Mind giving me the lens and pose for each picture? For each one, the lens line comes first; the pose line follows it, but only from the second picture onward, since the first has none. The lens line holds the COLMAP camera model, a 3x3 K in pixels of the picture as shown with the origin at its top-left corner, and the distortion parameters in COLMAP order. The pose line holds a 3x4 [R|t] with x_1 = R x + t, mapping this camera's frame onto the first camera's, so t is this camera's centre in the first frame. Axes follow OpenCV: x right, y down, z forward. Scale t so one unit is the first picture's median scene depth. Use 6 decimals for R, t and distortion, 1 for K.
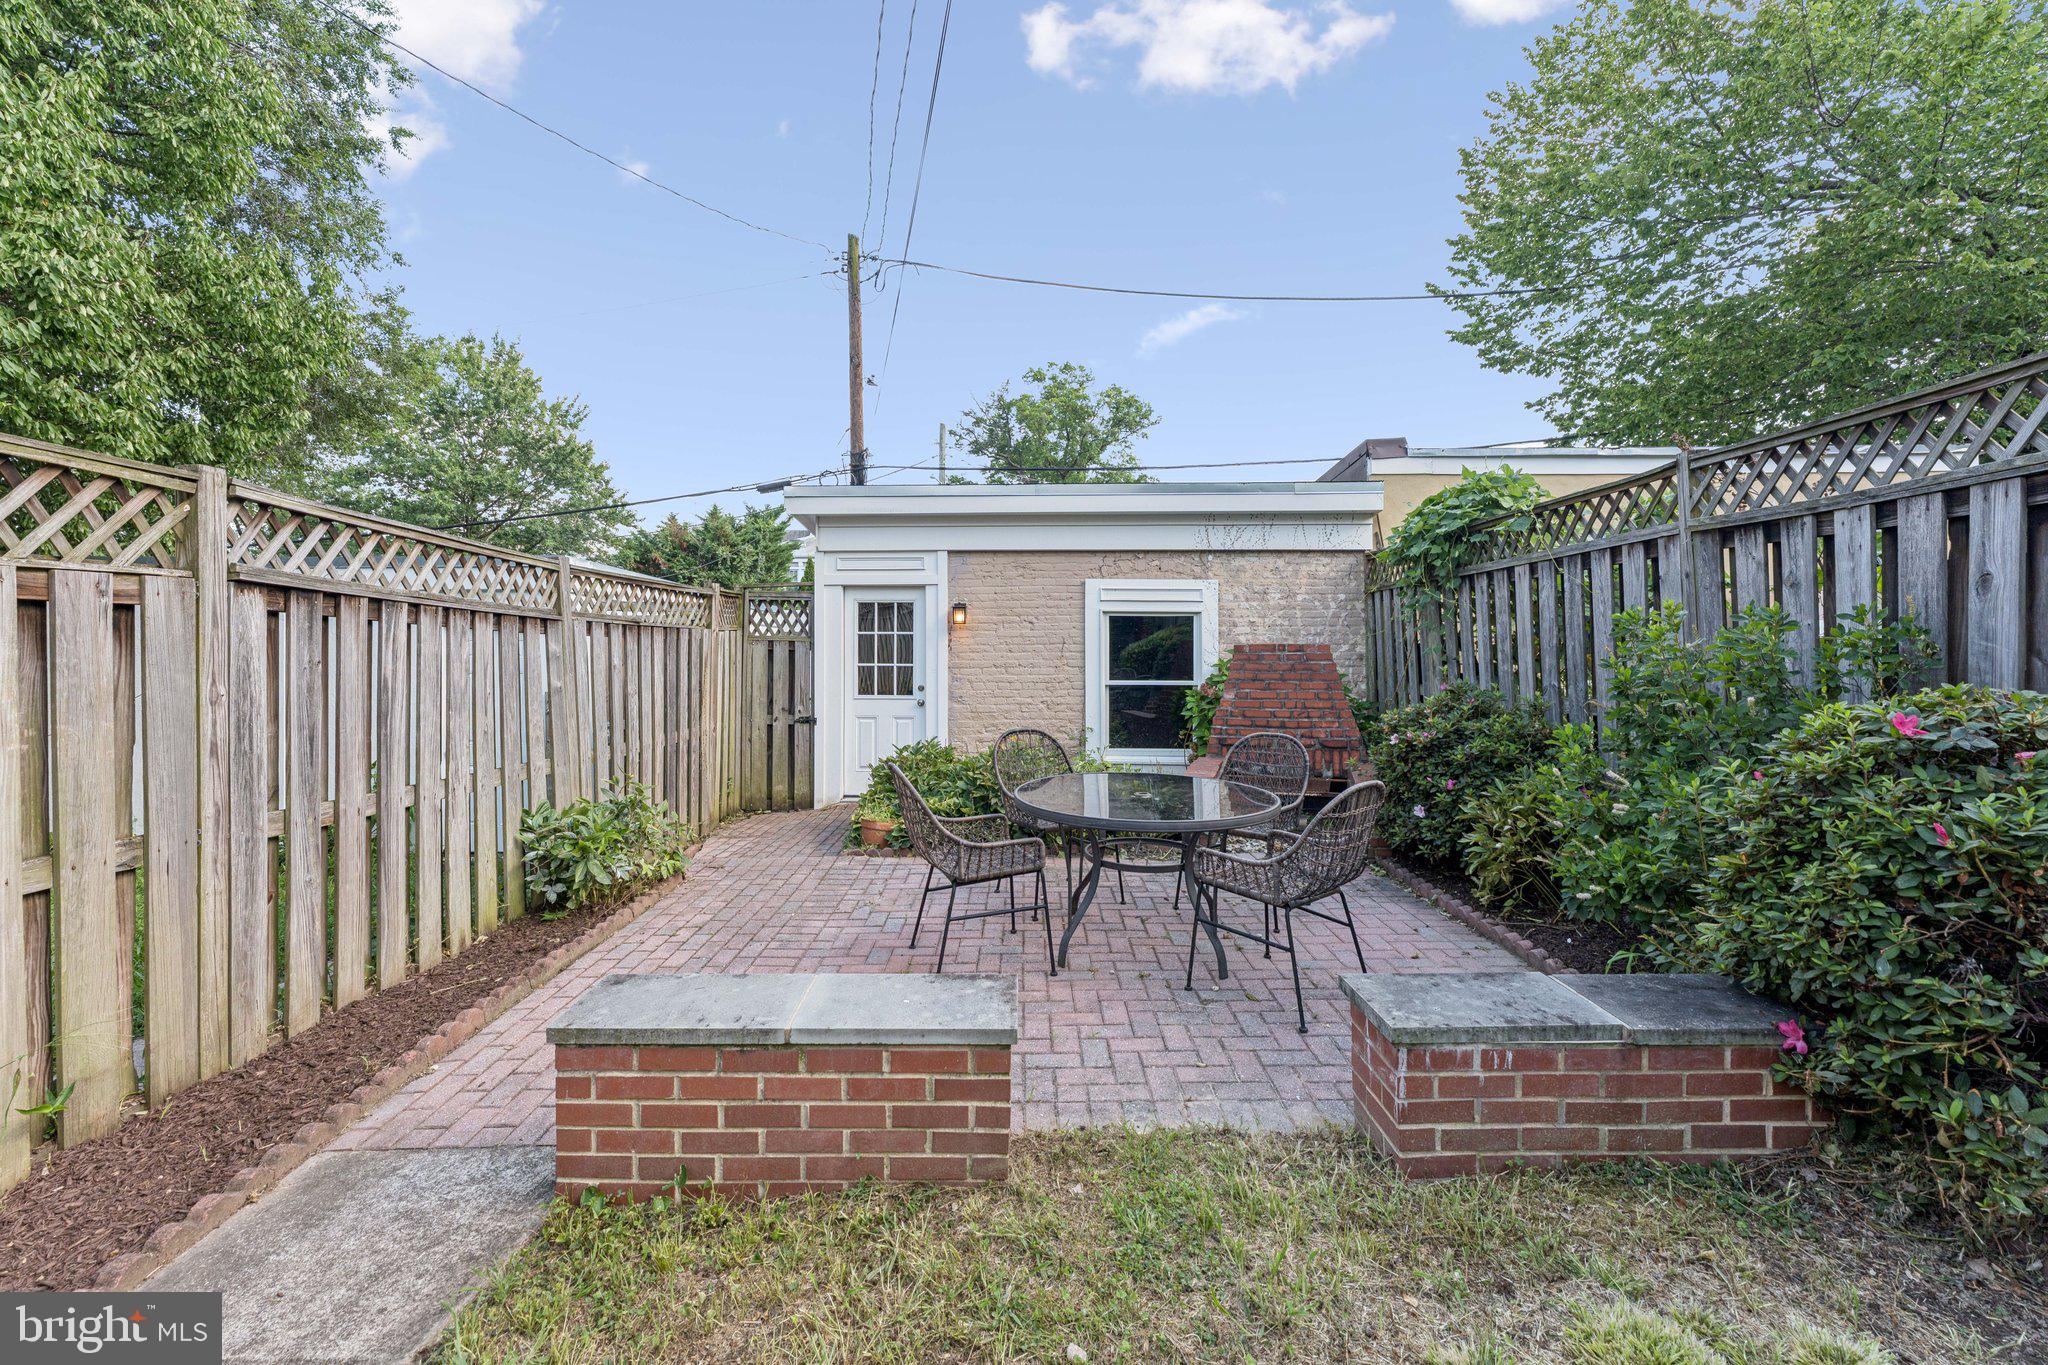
lens RADIAL K [[832.6, 0, 1023.1], [0, 832.6, 673.4], [0, 0, 1]] dist [-0.000195, -0.000033]
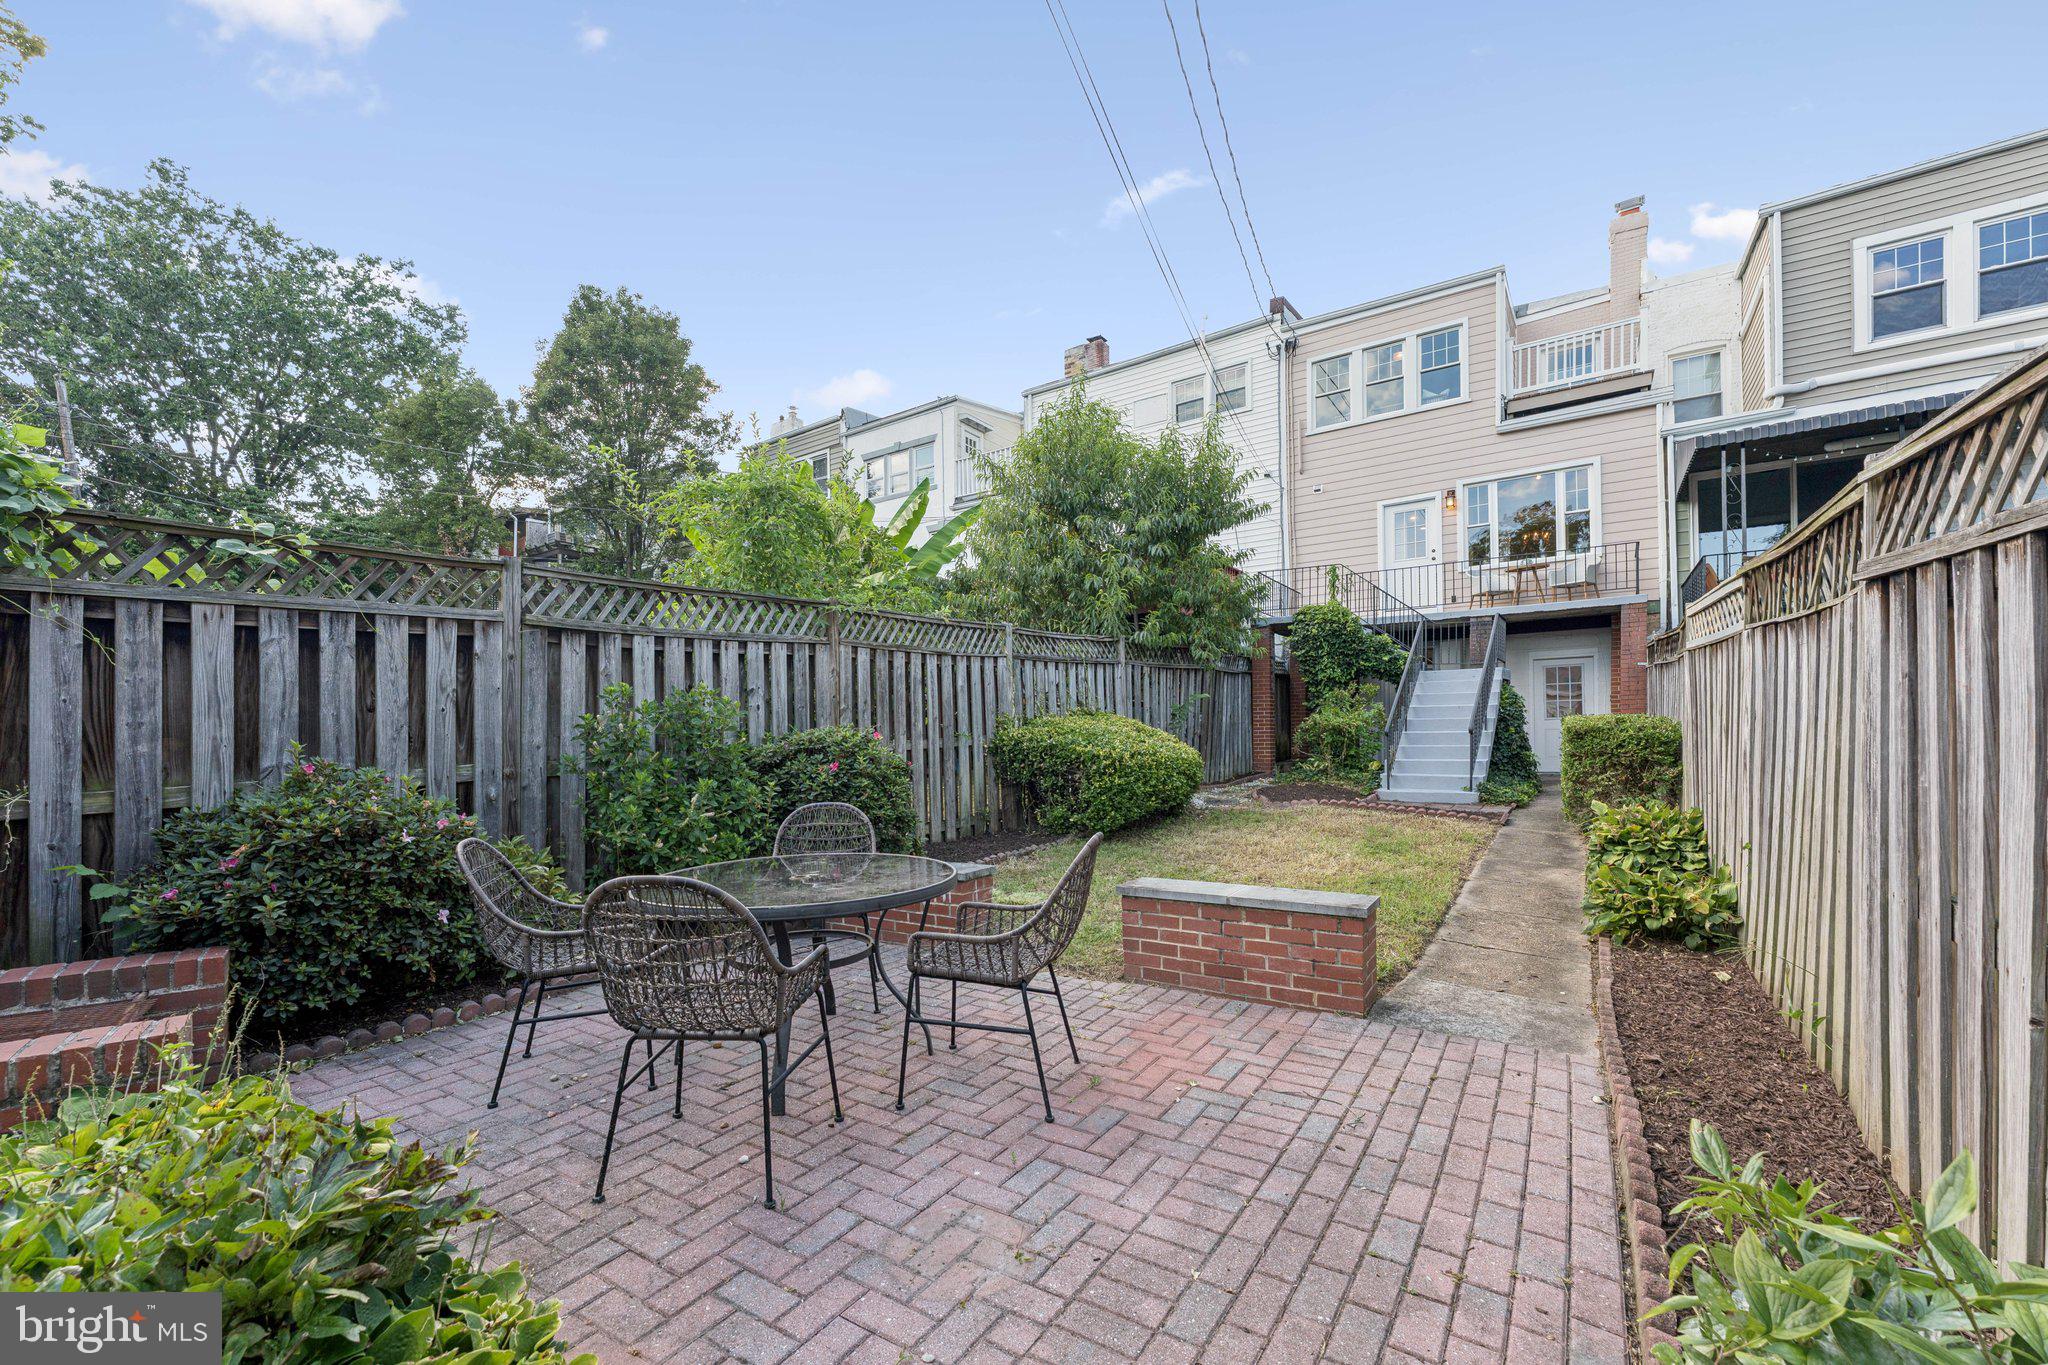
lens RADIAL K [[832.6, 0, 1023.1], [0, 832.6, 673.4], [0, 0, 1]] dist [-0.000195, -0.000033]
pose [[-0.834881, 0.050820, 0.548079, -0.525003], [0.042119, 0.998708, -0.028445, -0.025987], [-0.548816, -0.000664, -0.835943, 1.633538]]
